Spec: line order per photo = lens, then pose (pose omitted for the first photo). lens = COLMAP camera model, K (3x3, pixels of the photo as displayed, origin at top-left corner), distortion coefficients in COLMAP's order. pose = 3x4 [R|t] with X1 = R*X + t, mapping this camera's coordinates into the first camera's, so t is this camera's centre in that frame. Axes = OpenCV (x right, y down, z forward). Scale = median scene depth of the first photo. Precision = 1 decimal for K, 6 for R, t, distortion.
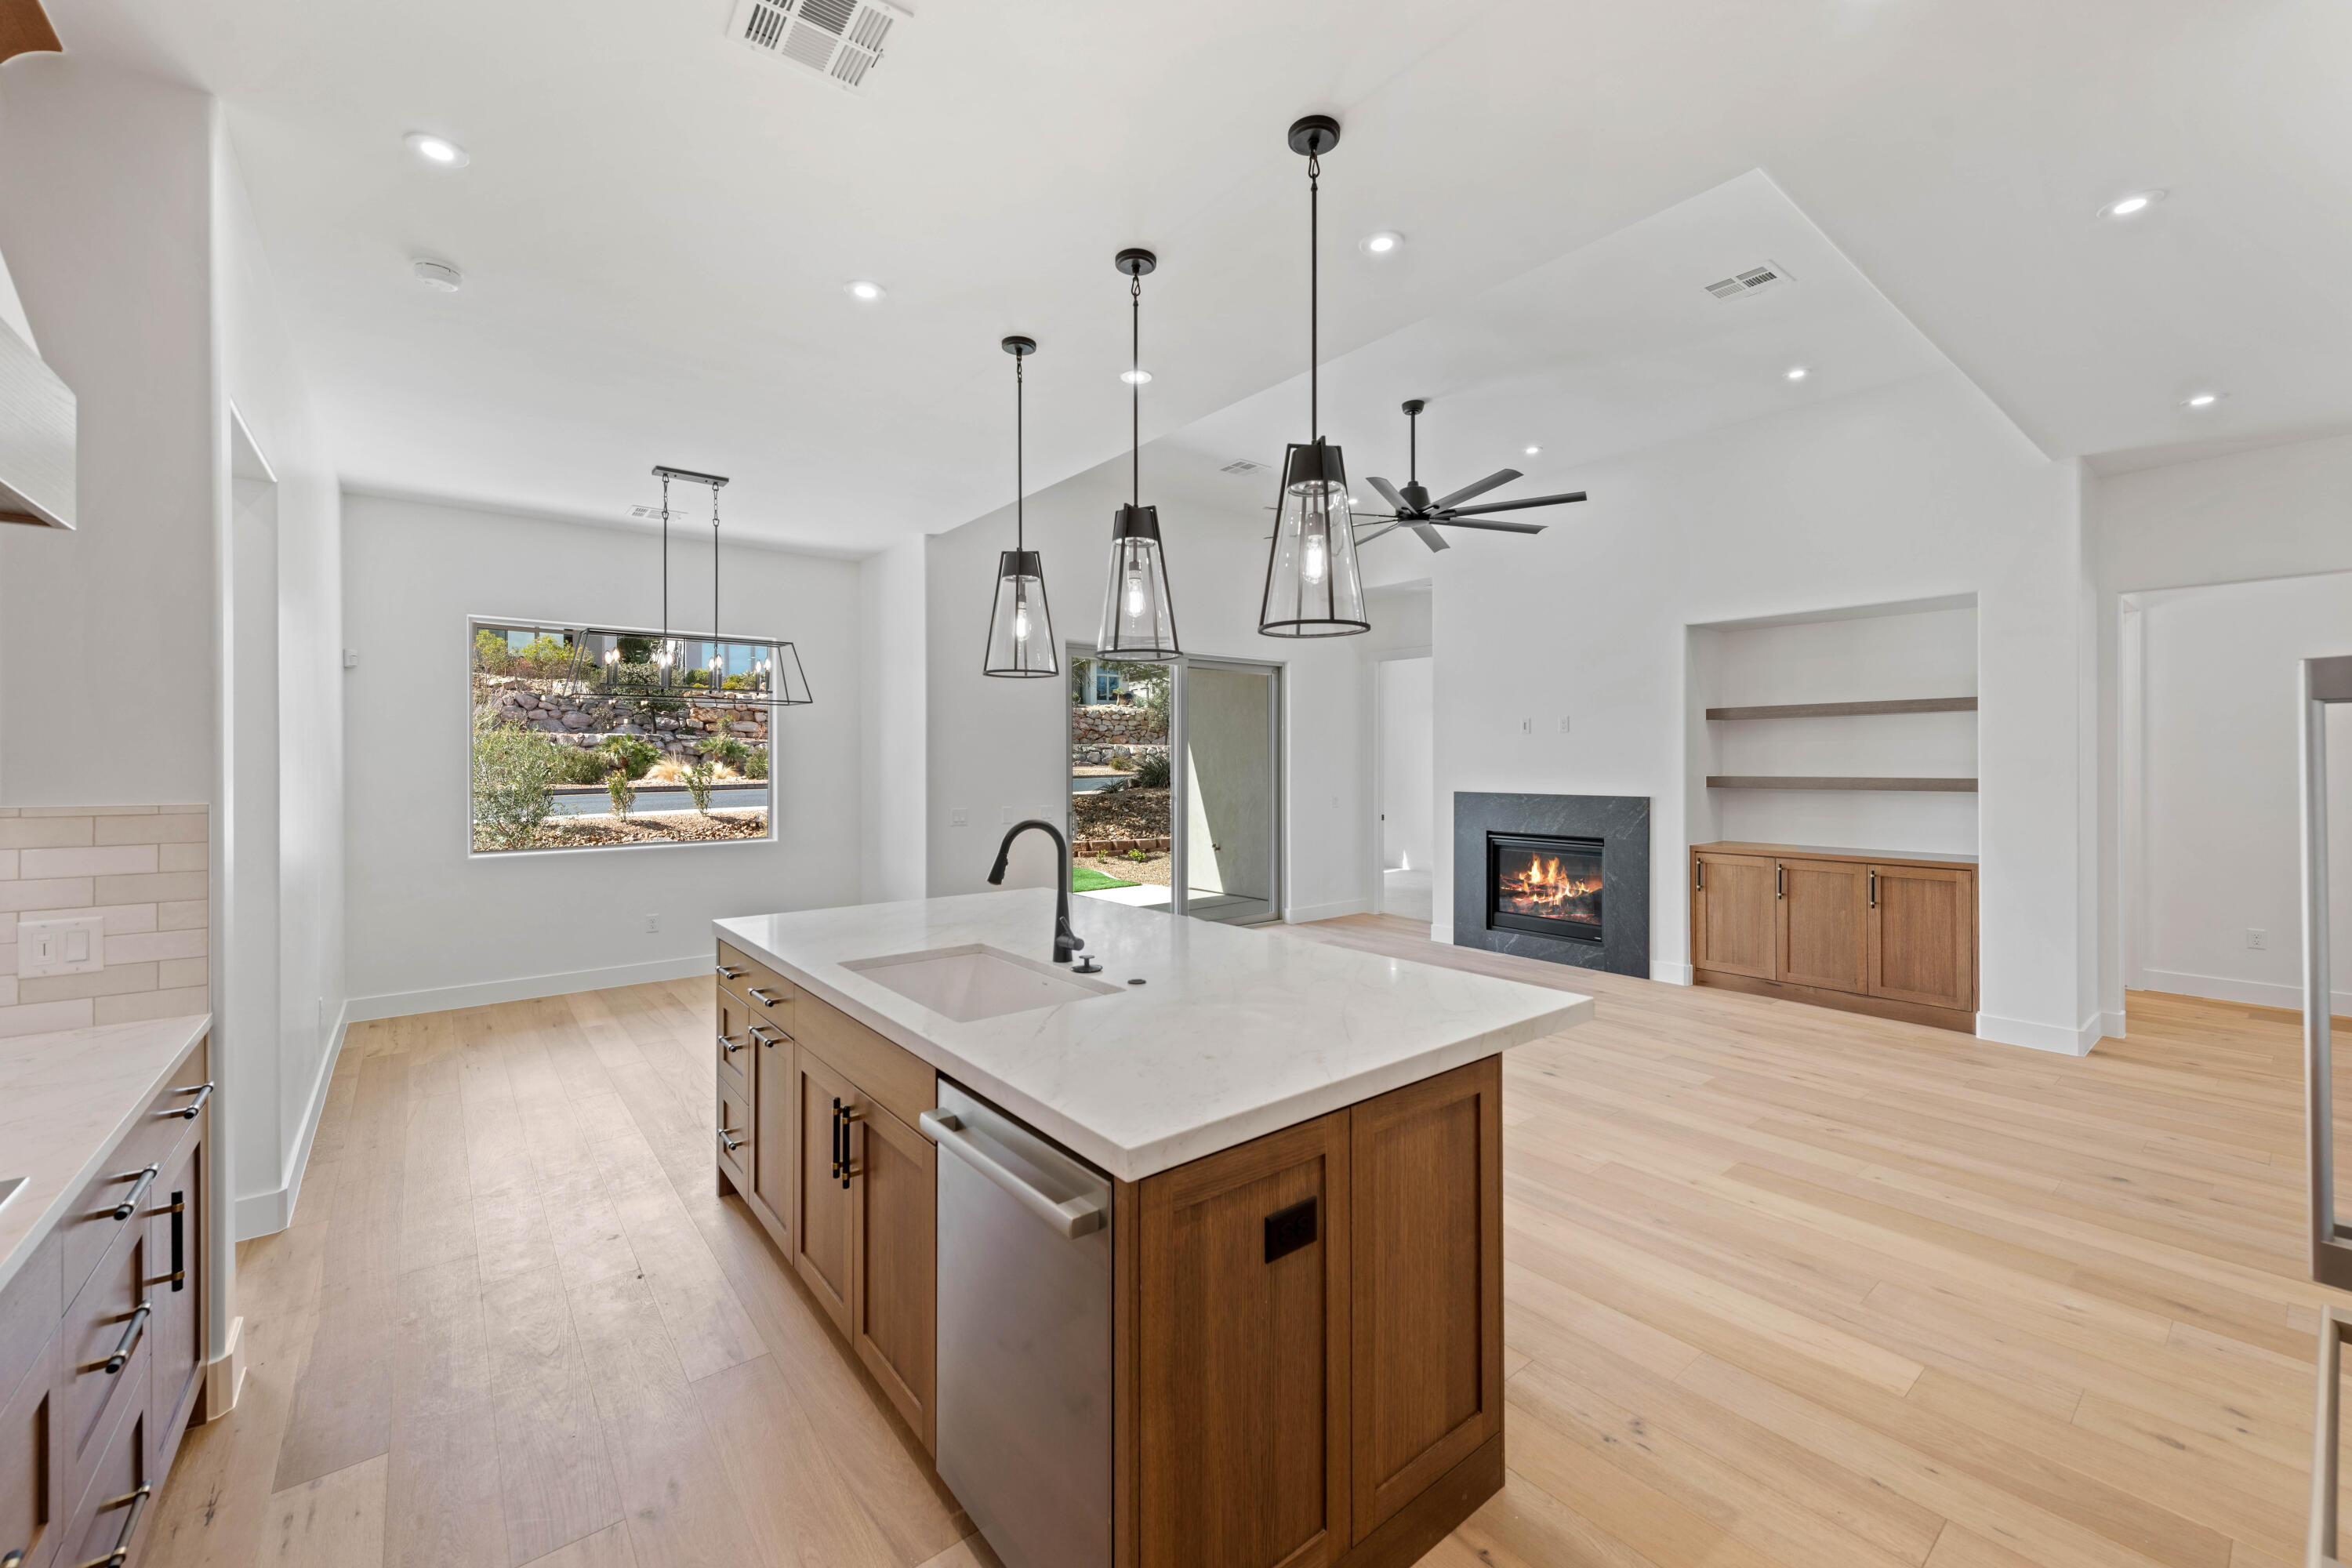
lens RADIAL K [[945.4, 0, 1170.0], [0, 945.4, 758.9], [0, 0, 1]] dist [0.014193, -0.004344]
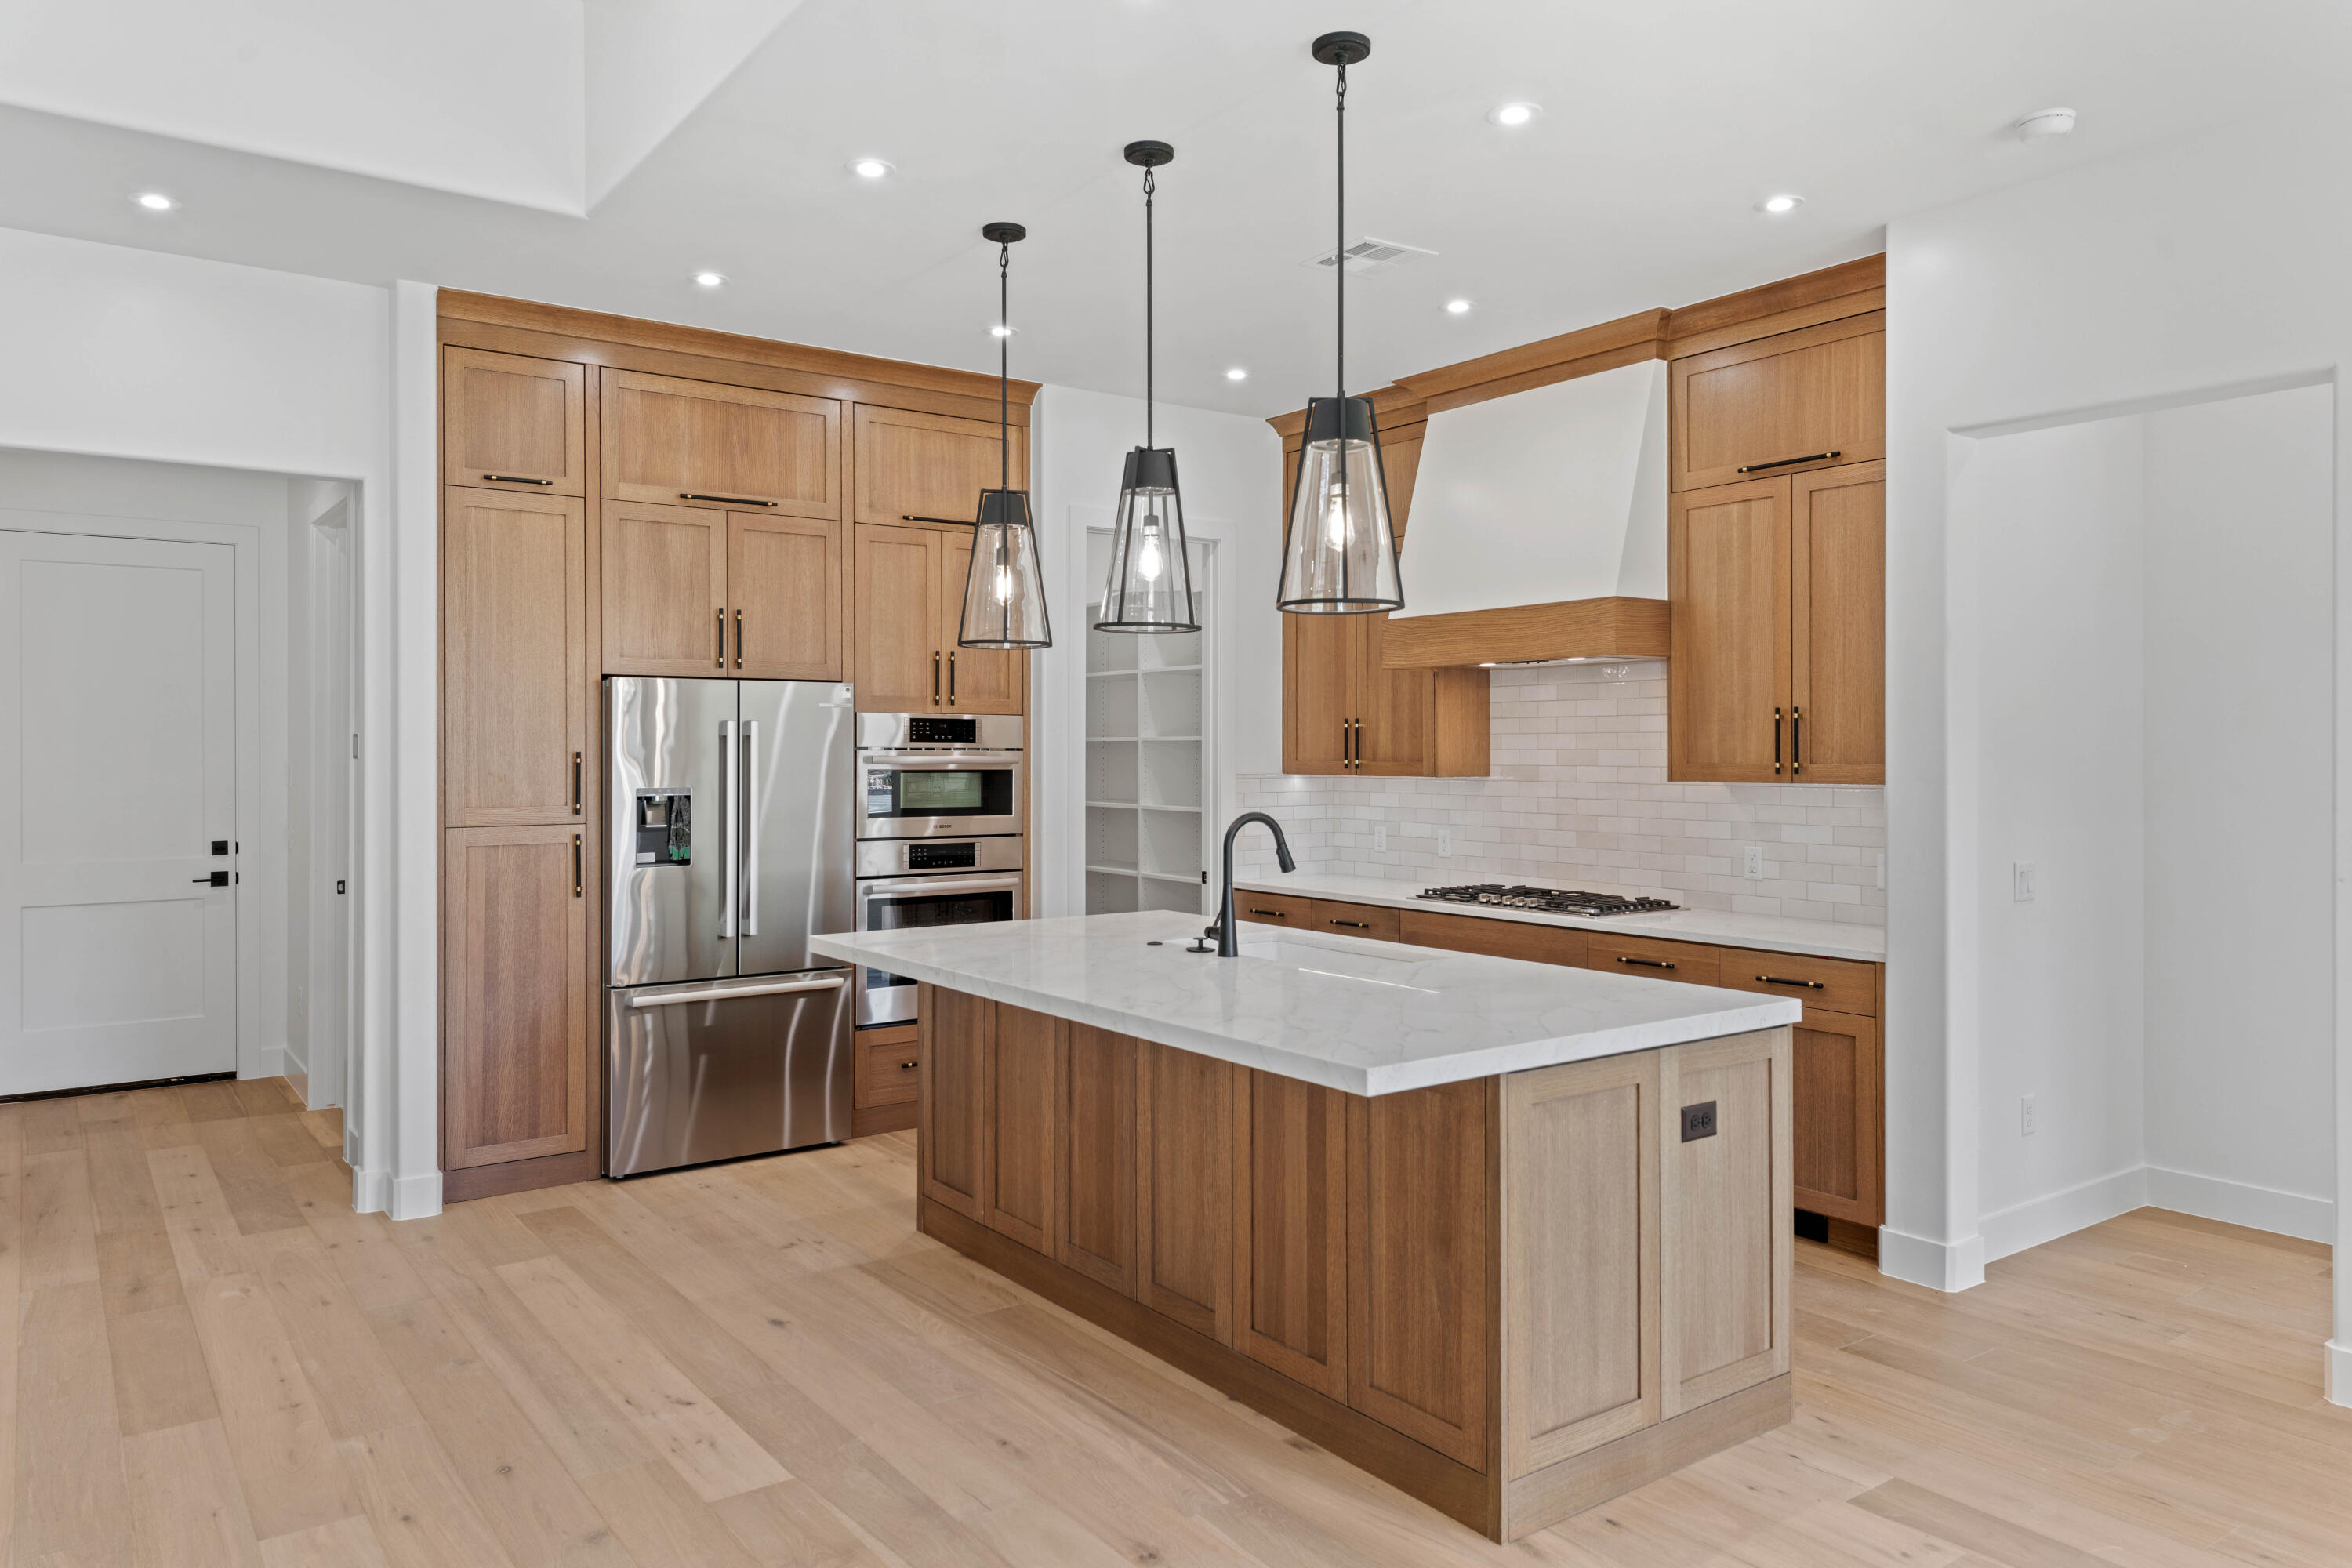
lens RADIAL K [[1553.3, 0, 1160.9], [0, 1553.3, 753.6], [0, 0, 1]] dist [0.024497, -0.020271]
pose [[-0.998485, 0.003869, 0.054884, -0.061881], [0.003711, 0.999989, -0.002983, 0.002670], [-0.054895, -0.002774, -0.998488, 1.221166]]
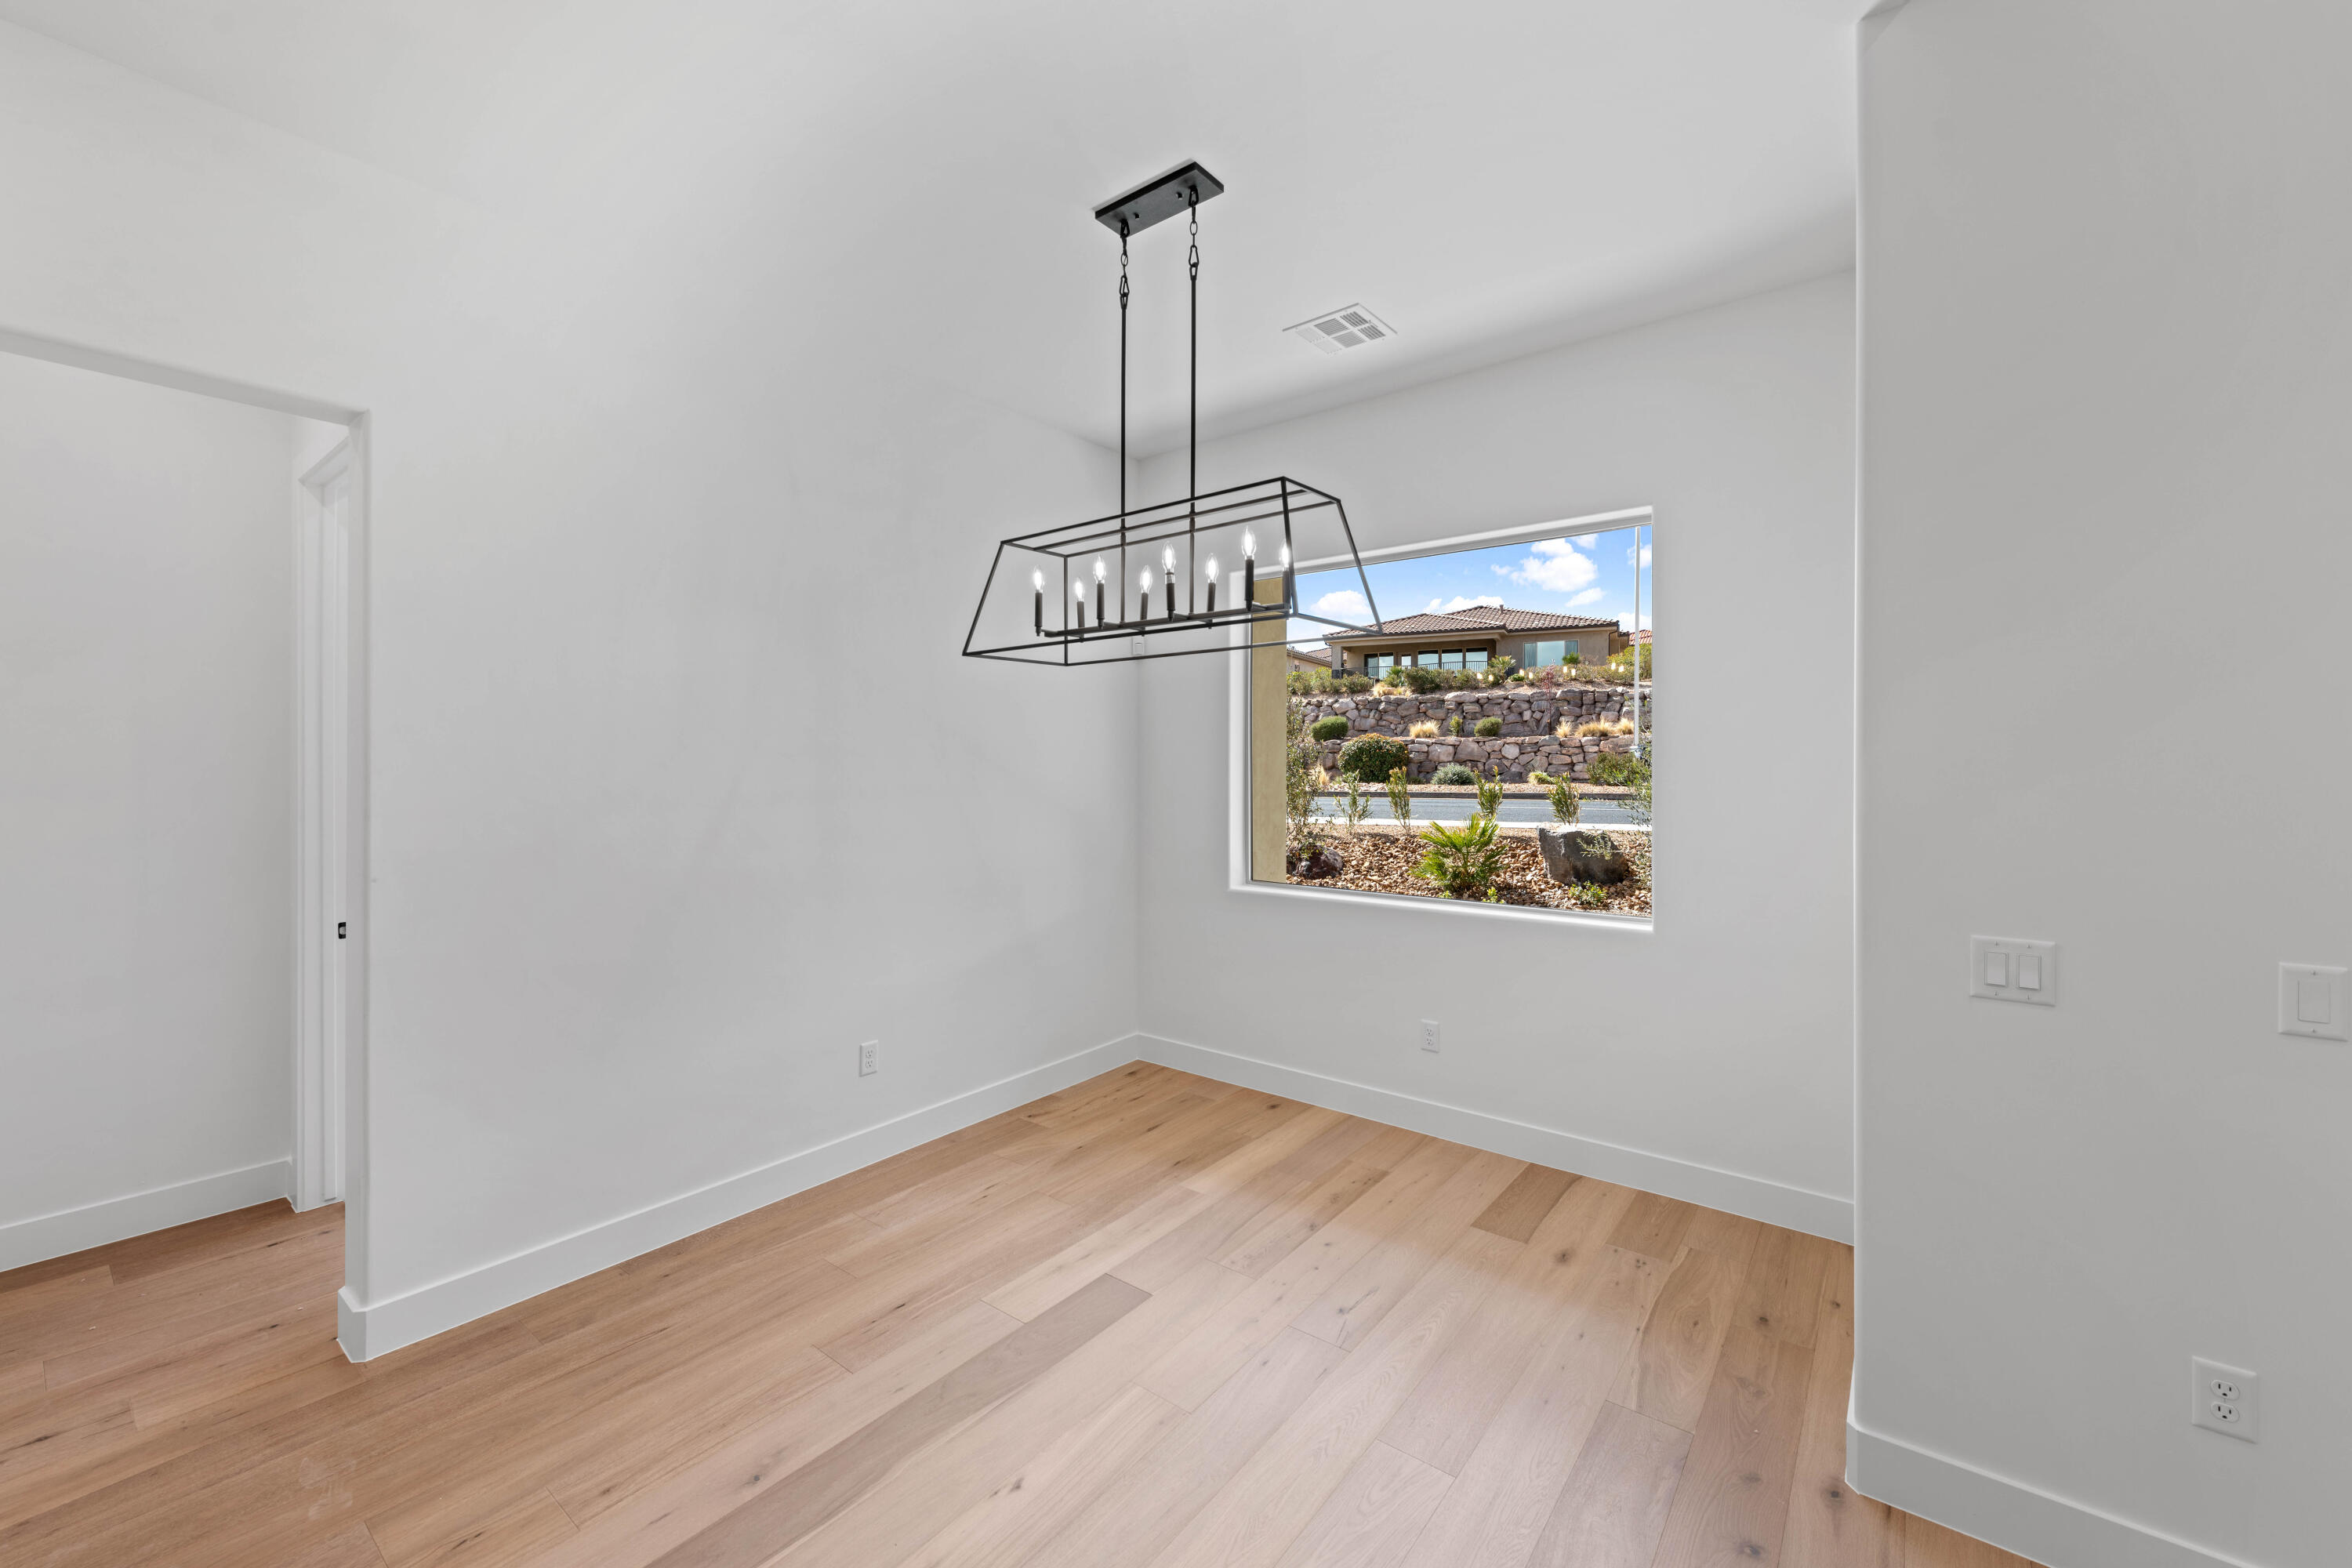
lens RADIAL K [[945.4, 0, 1173.8], [0, 945.4, 762.2], [0, 0, 1]] dist [0.014193, -0.004344]
pose [[0.216226, 0.004479, -0.976333, -0.011987], [0.001227, 0.999987, 0.004859, -0.000647], [0.976342, -0.002248, 0.216218, 0.808780]]
